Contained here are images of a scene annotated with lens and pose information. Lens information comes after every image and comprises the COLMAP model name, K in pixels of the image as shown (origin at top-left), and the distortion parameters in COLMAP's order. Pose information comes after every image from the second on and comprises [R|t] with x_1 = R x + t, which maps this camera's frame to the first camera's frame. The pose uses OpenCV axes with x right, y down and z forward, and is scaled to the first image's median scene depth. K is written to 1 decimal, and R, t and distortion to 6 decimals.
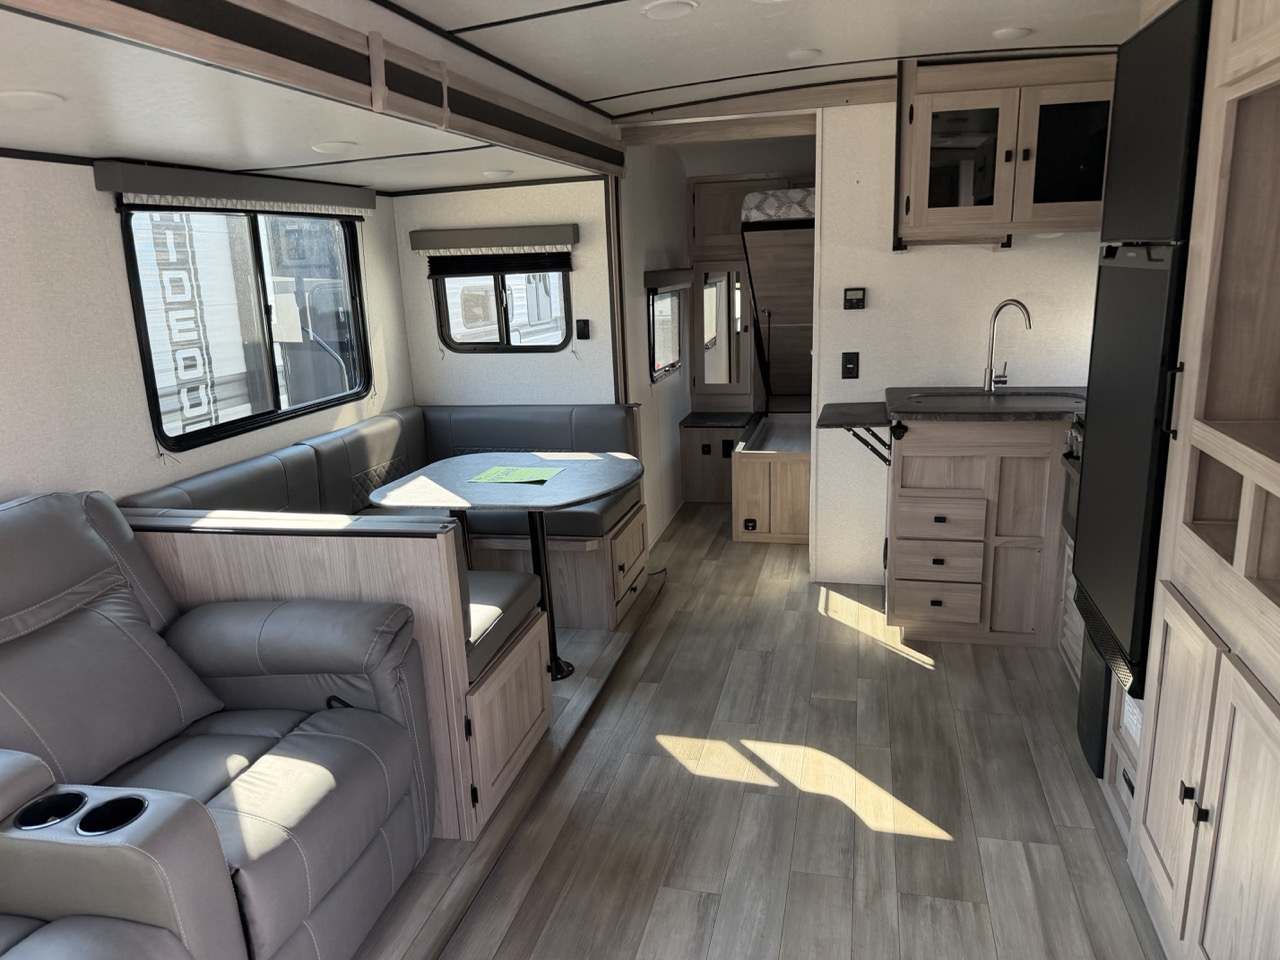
lens RADIAL K [[912.8, 0, 667.0], [0, 912.8, 482.3], [0, 0, 1]] dist [0.011898, -0.054787]
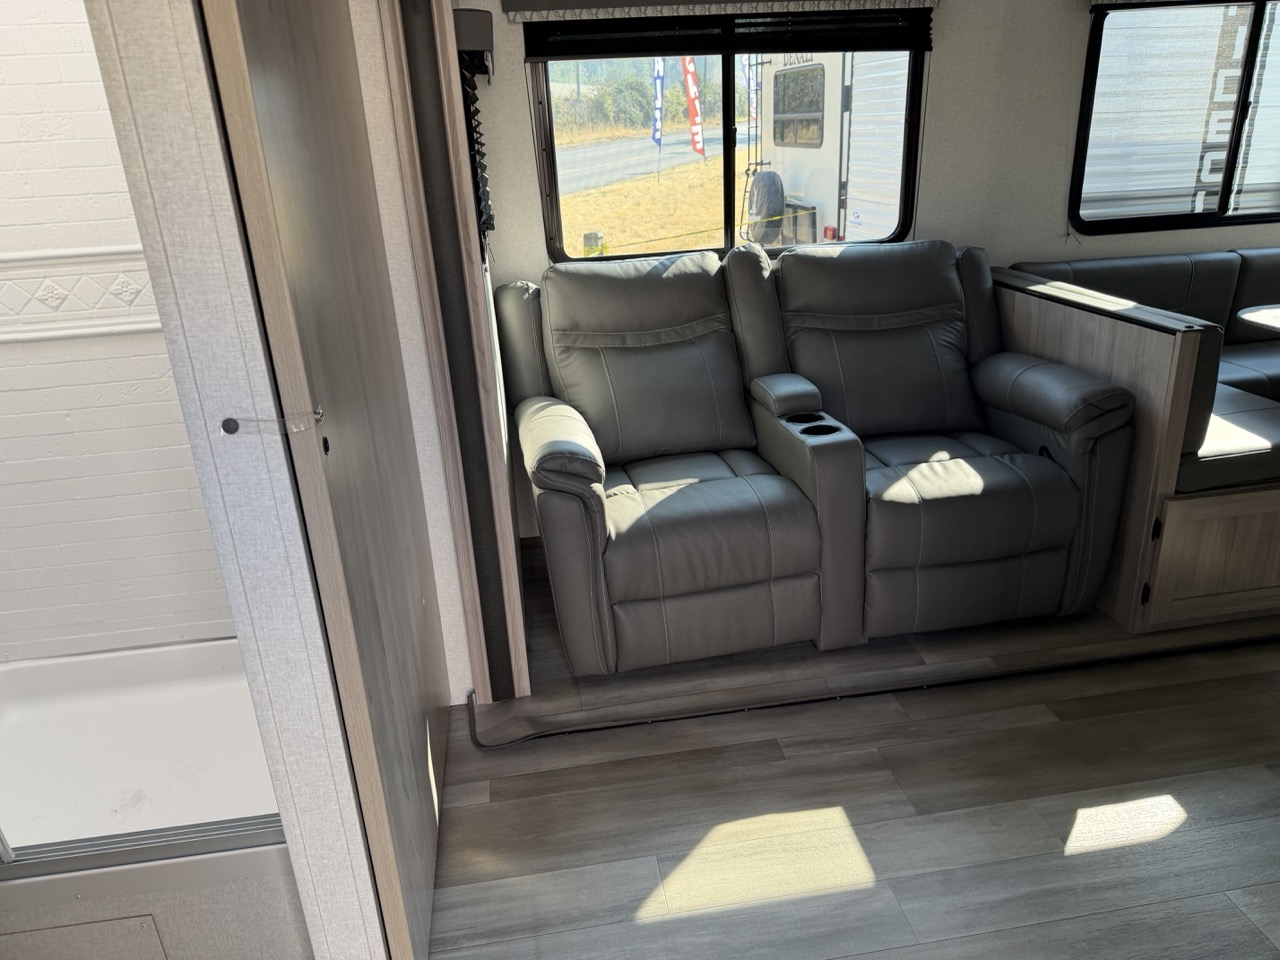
lens RADIAL K [[912.8, 0, 630.8], [0, 912.8, 481.8], [0, 0, 1]] dist [0.011898, -0.054787]
pose [[0.350042, 0.355777, -0.866541, 0.457487], [-0.183163, 0.933206, 0.309158, 0.009988], [0.918652, 0.050500, 0.391826, 0.045994]]
